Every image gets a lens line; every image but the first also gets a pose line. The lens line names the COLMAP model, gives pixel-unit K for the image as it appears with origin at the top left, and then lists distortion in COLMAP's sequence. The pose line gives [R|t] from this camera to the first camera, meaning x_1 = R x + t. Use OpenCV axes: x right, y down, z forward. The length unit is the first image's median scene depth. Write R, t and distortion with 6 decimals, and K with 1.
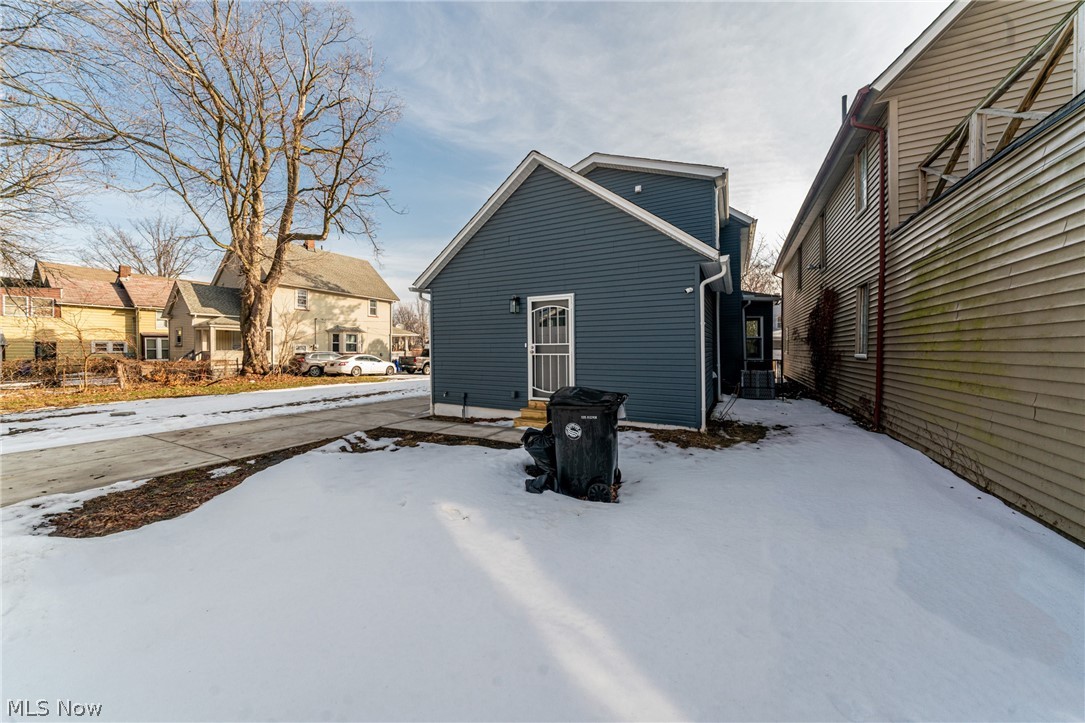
lens RADIAL K [[377.0, 0, 541.3], [0, 377.0, 359.7], [0, 0, 1]] dist [-0.000204, -0.000010]
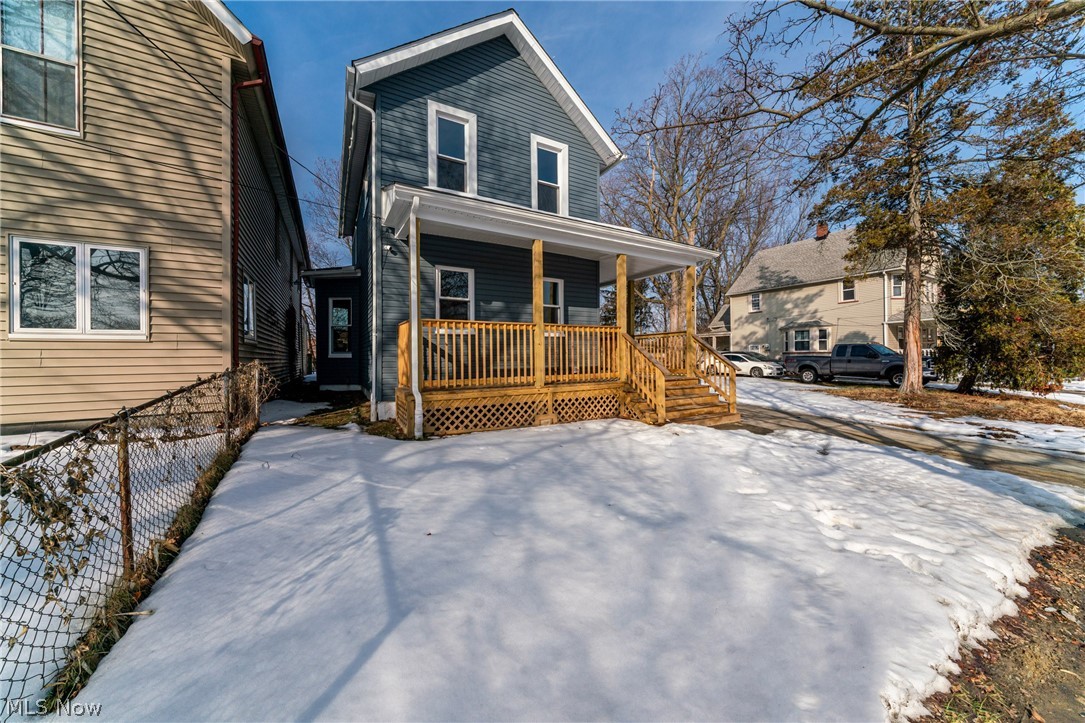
lens RADIAL K [[377.0, 0, 538.7], [0, 377.0, 361.9], [0, 0, 1]] dist [-0.000204, -0.000010]
pose [[-0.558187, 0.012957, -0.829614, 0.802861], [-0.010359, 0.999691, 0.022583, -0.013060], [0.829651, 0.021200, -0.557880, 1.479977]]
